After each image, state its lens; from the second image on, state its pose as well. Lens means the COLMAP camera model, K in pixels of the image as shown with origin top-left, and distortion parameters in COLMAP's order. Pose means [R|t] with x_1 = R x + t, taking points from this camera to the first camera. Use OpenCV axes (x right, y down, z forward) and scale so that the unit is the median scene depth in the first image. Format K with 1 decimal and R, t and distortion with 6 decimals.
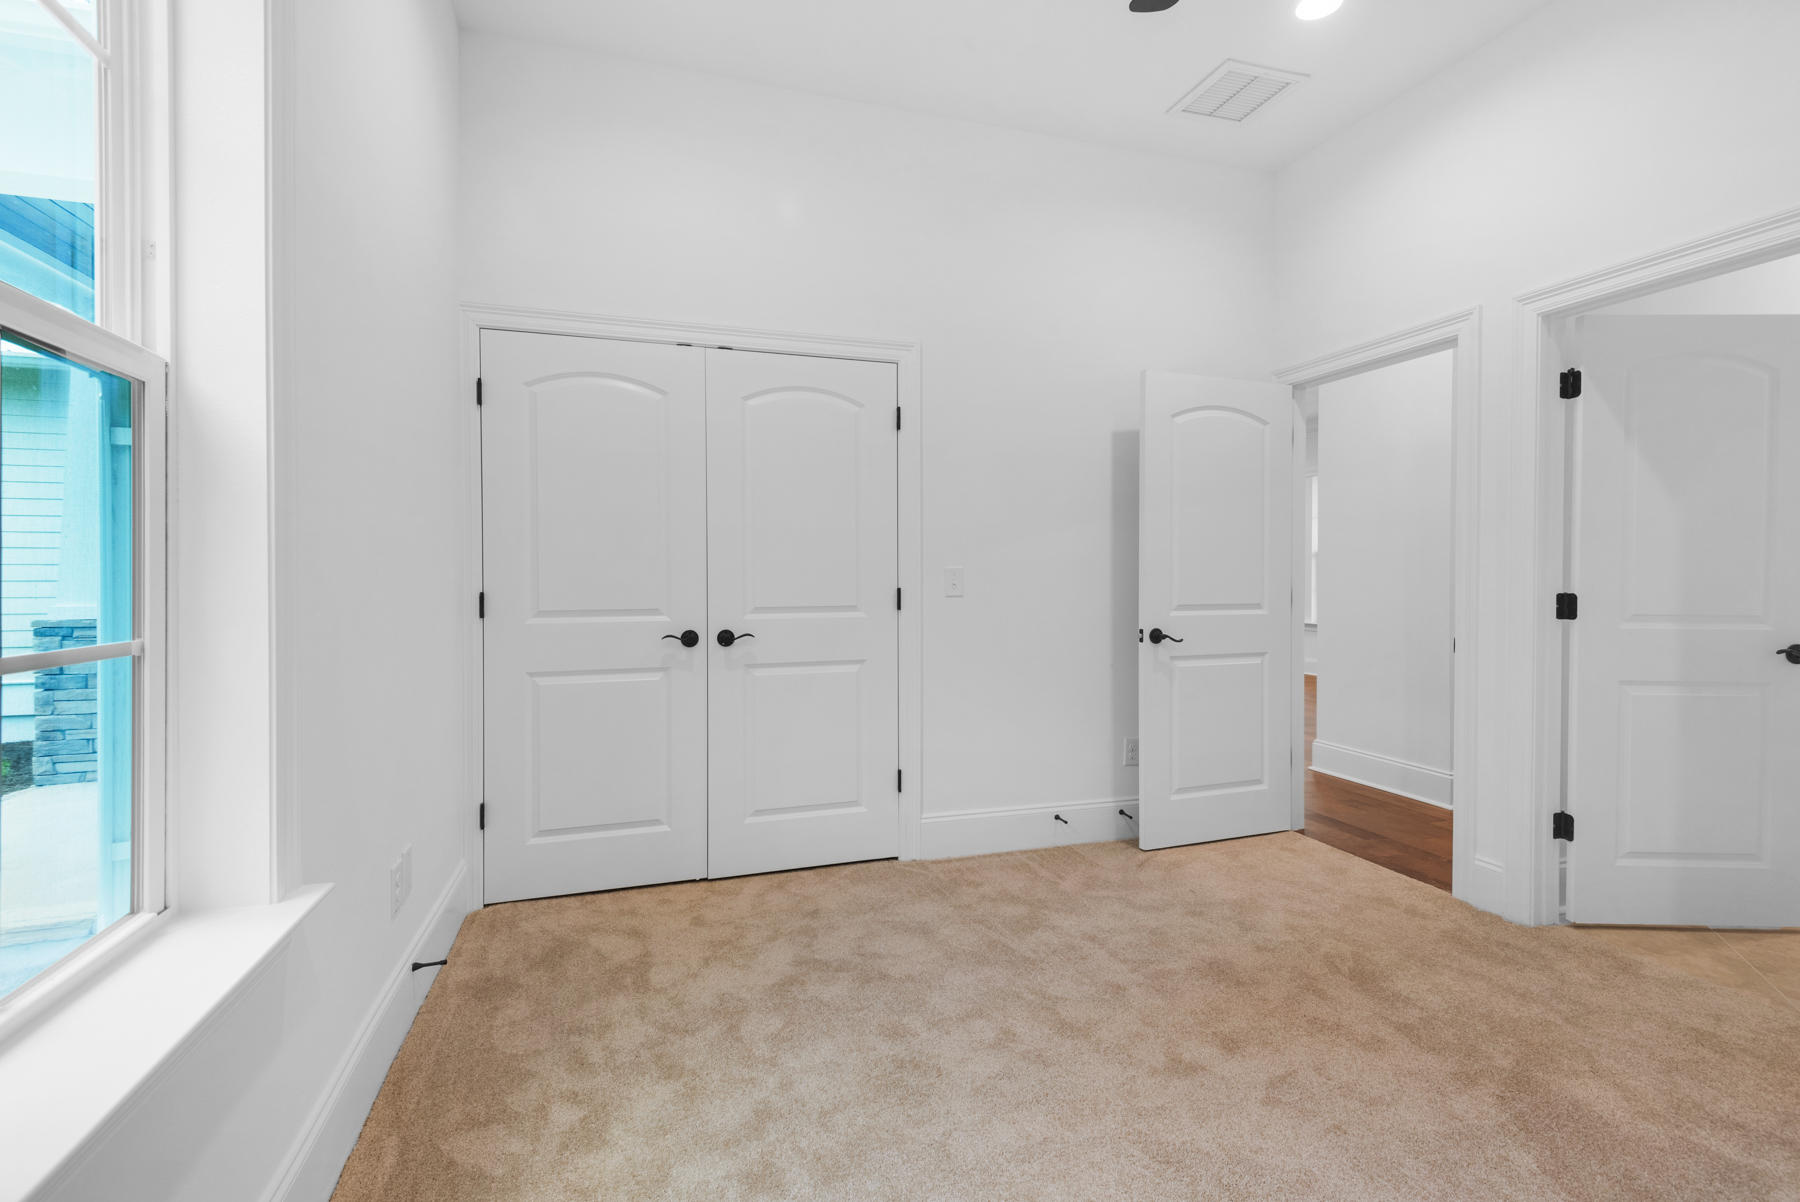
lens RADIAL K [[832.8, 0, 890.0], [0, 832.8, 589.8], [0, 0, 1]] dist [0.023054, -0.010202]
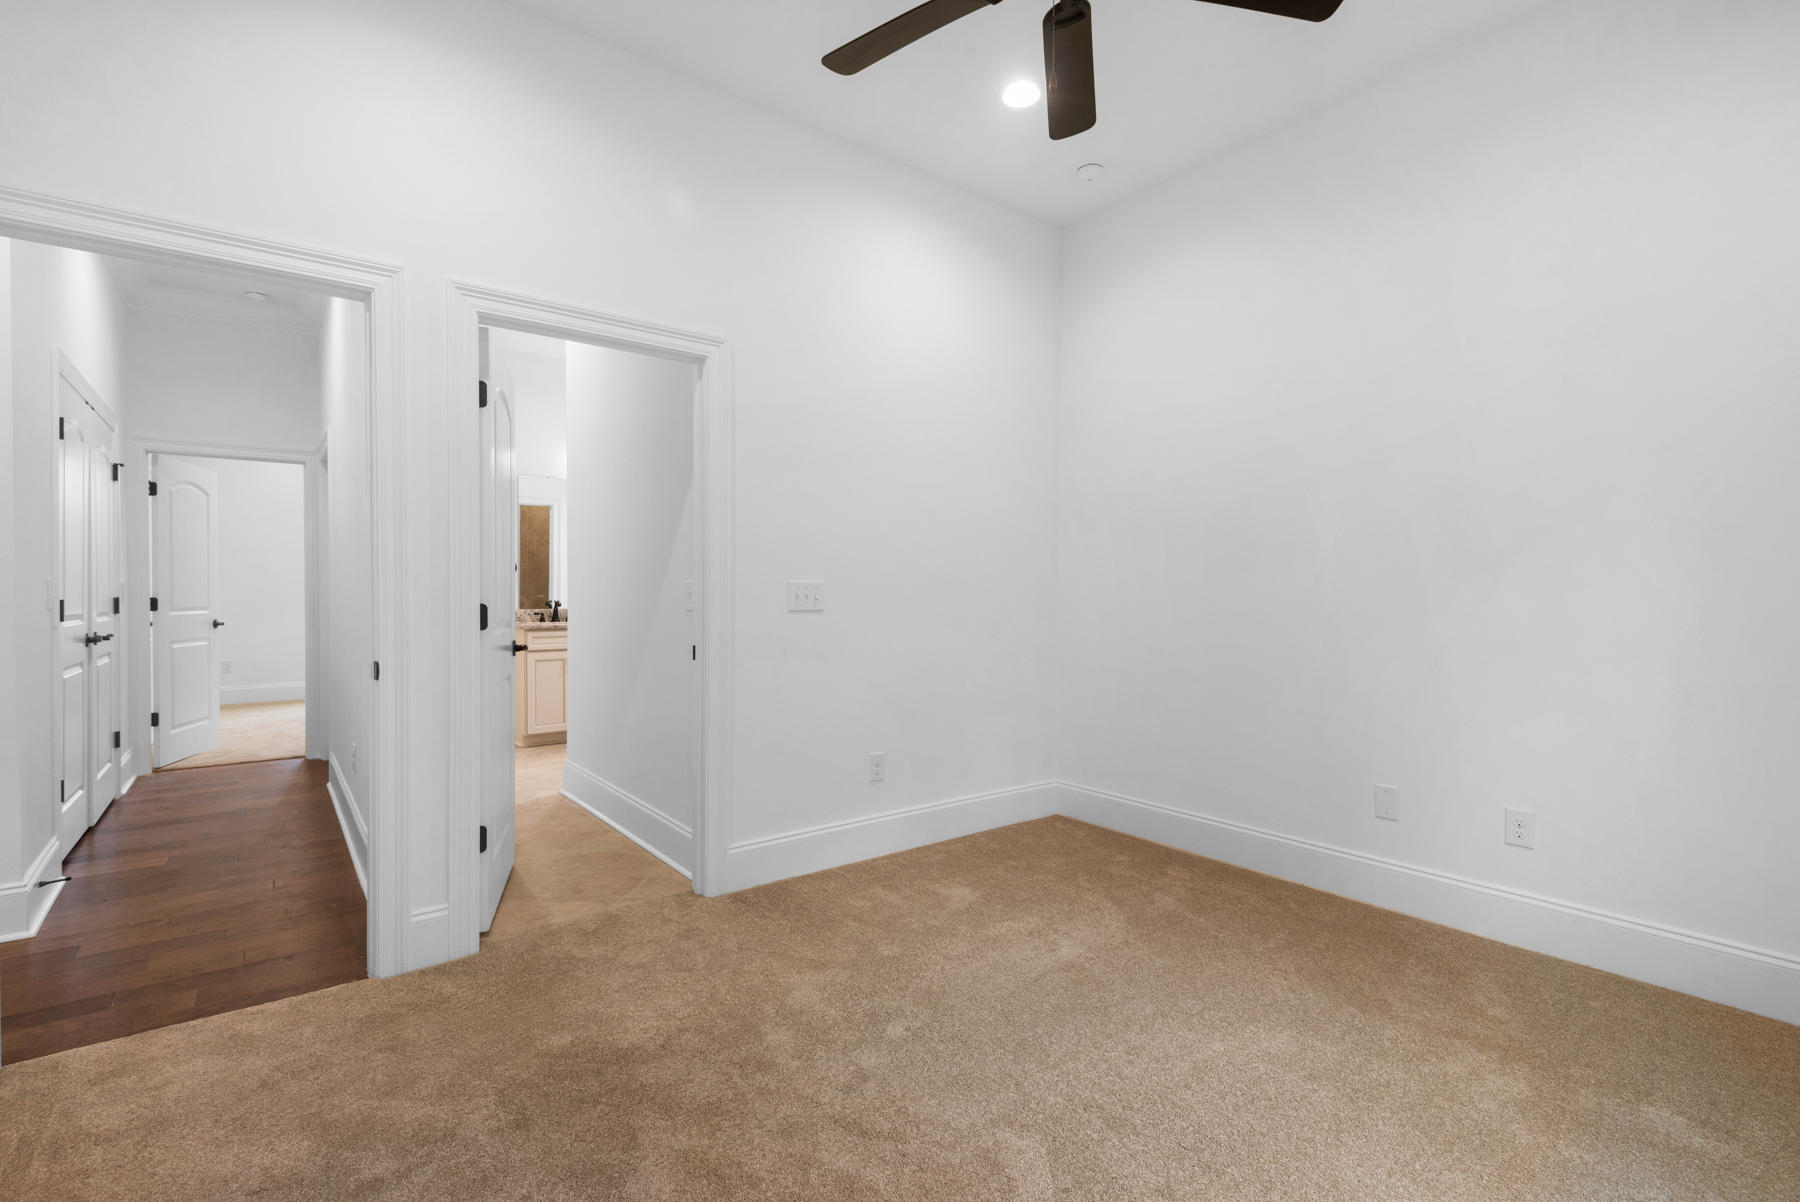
lens RADIAL K [[832.8, 0, 893.2], [0, 832.8, 596.2], [0, 0, 1]] dist [0.023054, -0.010202]
pose [[-0.350918, -0.012590, 0.936322, -0.274910], [0.011377, 0.999778, 0.017708, -0.015474], [-0.936337, 0.016866, -0.350697, 0.844201]]
